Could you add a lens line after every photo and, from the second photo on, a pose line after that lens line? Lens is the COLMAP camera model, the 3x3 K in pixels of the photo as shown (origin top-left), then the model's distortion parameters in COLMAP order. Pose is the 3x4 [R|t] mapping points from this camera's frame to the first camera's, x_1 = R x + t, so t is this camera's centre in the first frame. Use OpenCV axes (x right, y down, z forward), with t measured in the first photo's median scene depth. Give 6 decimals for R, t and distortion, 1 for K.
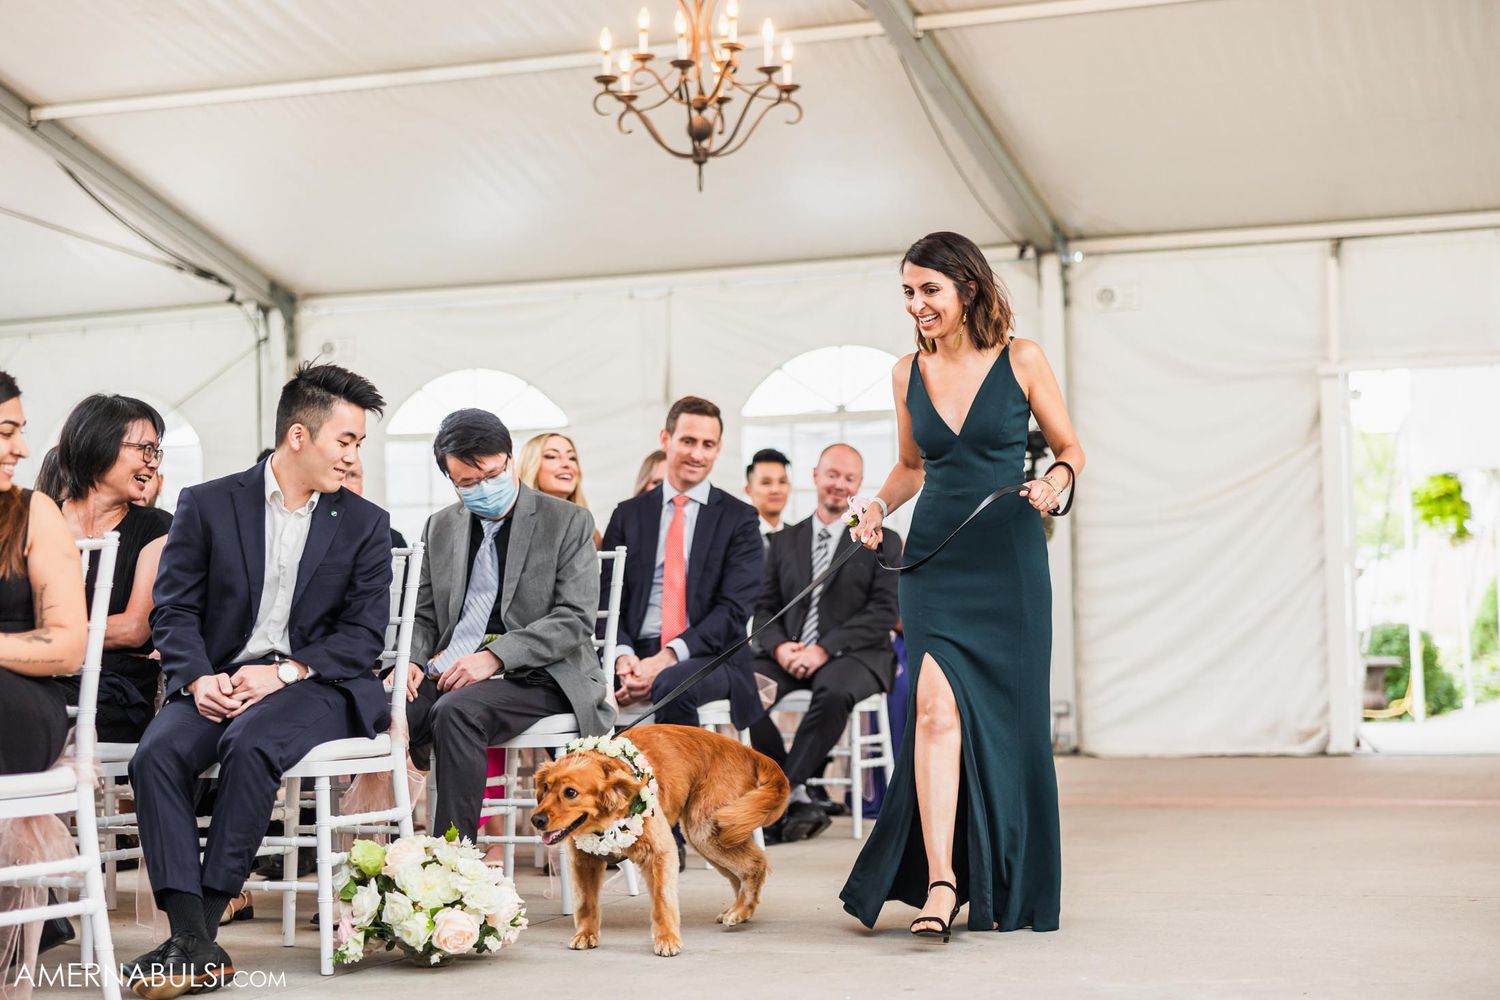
lens RADIAL K [[2635.5, 0, 791.3], [0, 2635.5, 498.7], [0, 0, 1]] dist [-0.041259, -0.099125]
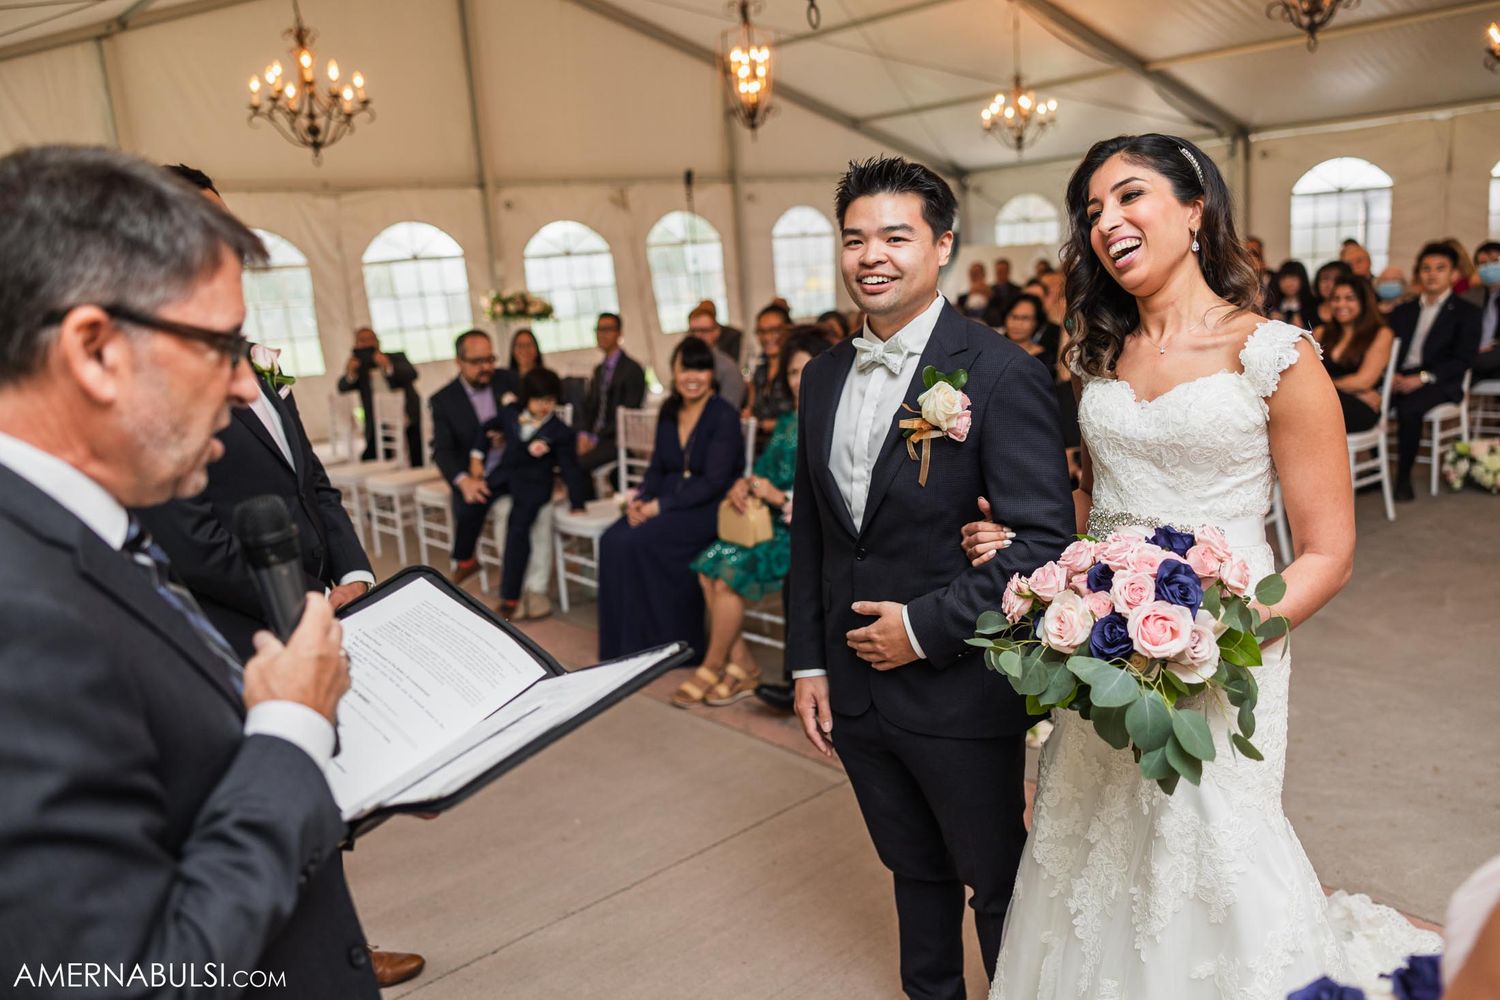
lens RADIAL K [[1152.4, 0, 750.0], [0, 1152.4, 500.0], [0, 0, 1]] dist [0.002610, 0.002741]
pose [[0.876069, 0.056212, -0.478898, -0.088580], [0.073095, 0.966221, 0.247130, -0.056396], [0.476613, -0.251508, 0.842368, -0.114652]]
